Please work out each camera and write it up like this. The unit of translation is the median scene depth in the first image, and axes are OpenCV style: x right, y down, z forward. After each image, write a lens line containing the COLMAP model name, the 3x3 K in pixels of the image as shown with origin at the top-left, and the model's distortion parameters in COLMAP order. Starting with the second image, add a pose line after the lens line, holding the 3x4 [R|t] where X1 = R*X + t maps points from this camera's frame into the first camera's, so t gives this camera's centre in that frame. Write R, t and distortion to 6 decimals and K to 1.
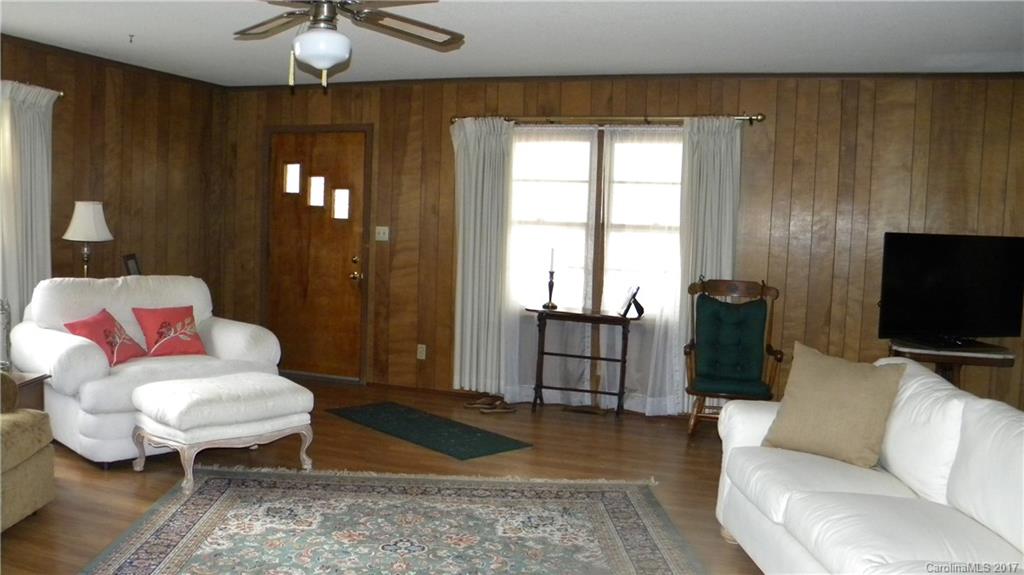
lens RADIAL K [[817.8, 0, 512.0], [0, 817.8, 287.5], [0, 0, 1]] dist [-0.204743, 0.133890]
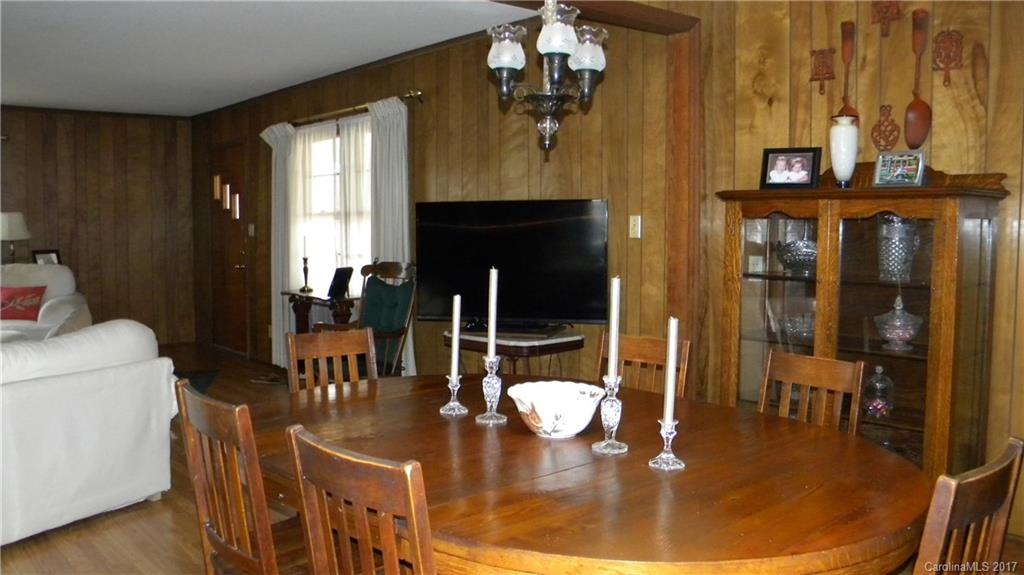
lens RADIAL K [[817.8, 0, 512.0], [0, 817.8, 287.5], [0, 0, 1]] dist [-0.204743, 0.133890]
pose [[0.875893, 0.003283, -0.482494, 0.814711], [-0.006184, 0.999971, -0.004422, 0.023425], [0.482465, 0.006857, 0.875888, 0.183045]]
